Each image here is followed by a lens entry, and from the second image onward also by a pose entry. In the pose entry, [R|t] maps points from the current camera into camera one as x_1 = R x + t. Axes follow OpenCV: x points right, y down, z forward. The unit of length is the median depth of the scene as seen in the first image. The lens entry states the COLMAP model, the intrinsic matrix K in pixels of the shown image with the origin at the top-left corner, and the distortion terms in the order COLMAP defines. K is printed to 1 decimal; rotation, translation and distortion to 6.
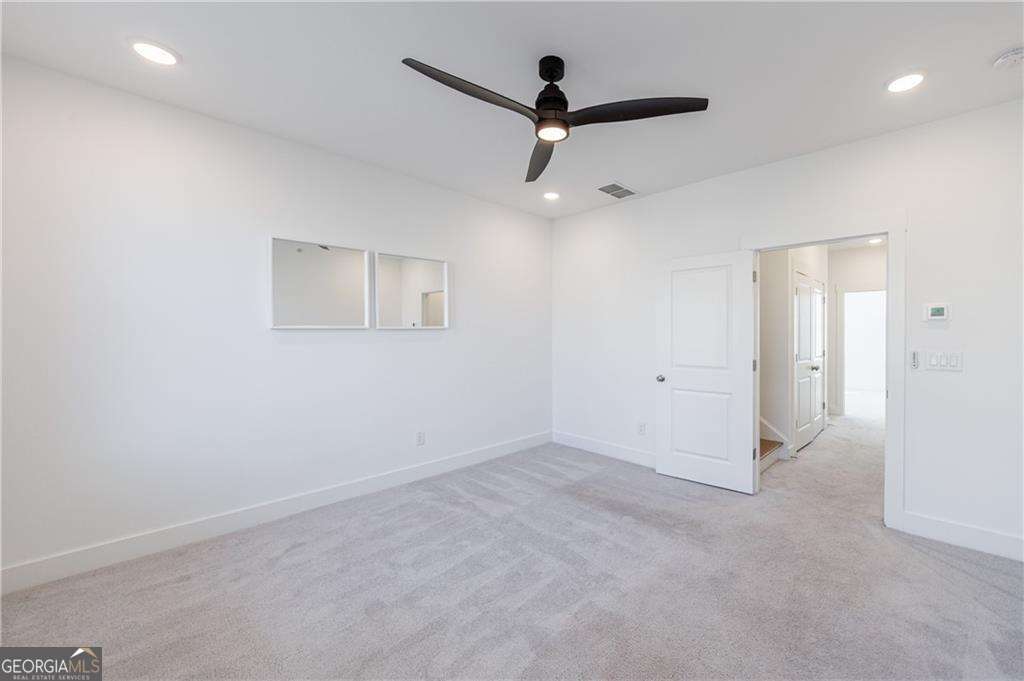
lens RADIAL K [[400.8, 0, 566.0], [0, 400.8, 335.5], [0, 0, 1]] dist [0.000810, 0.000108]
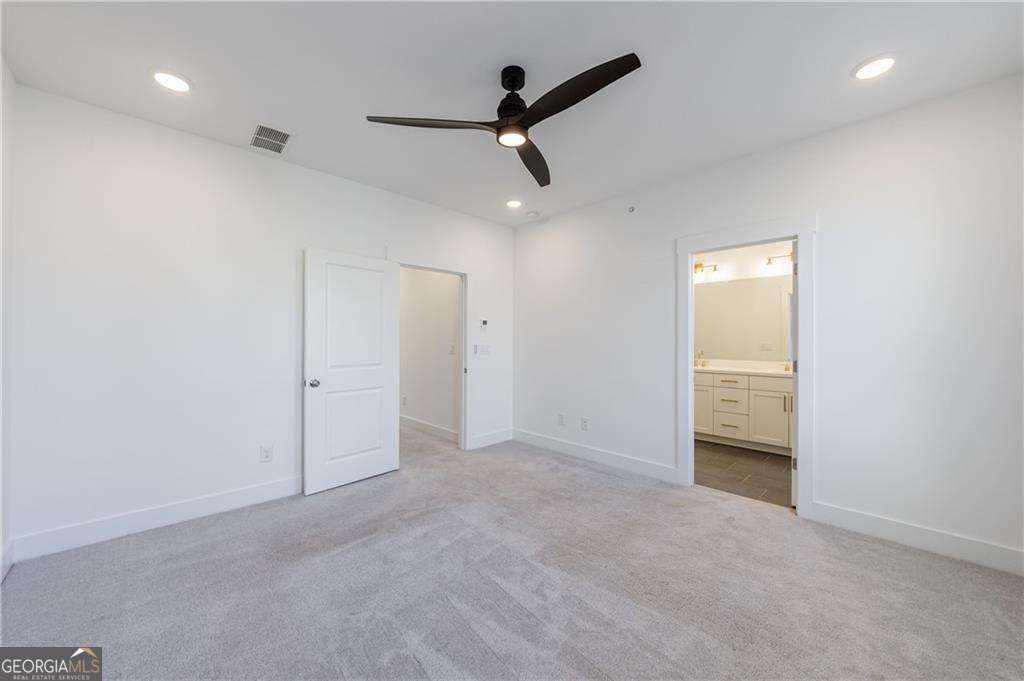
lens RADIAL K [[388.4, 0, 512.0], [0, 388.4, 340.5], [0, 0, 1]] dist [-0.008587, -0.000371]
pose [[0.061371, -0.008039, 0.998083, -0.702547], [0.000581, 0.999968, 0.008018, 0.008768], [-0.998115, 0.000088, 0.061374, 0.637599]]
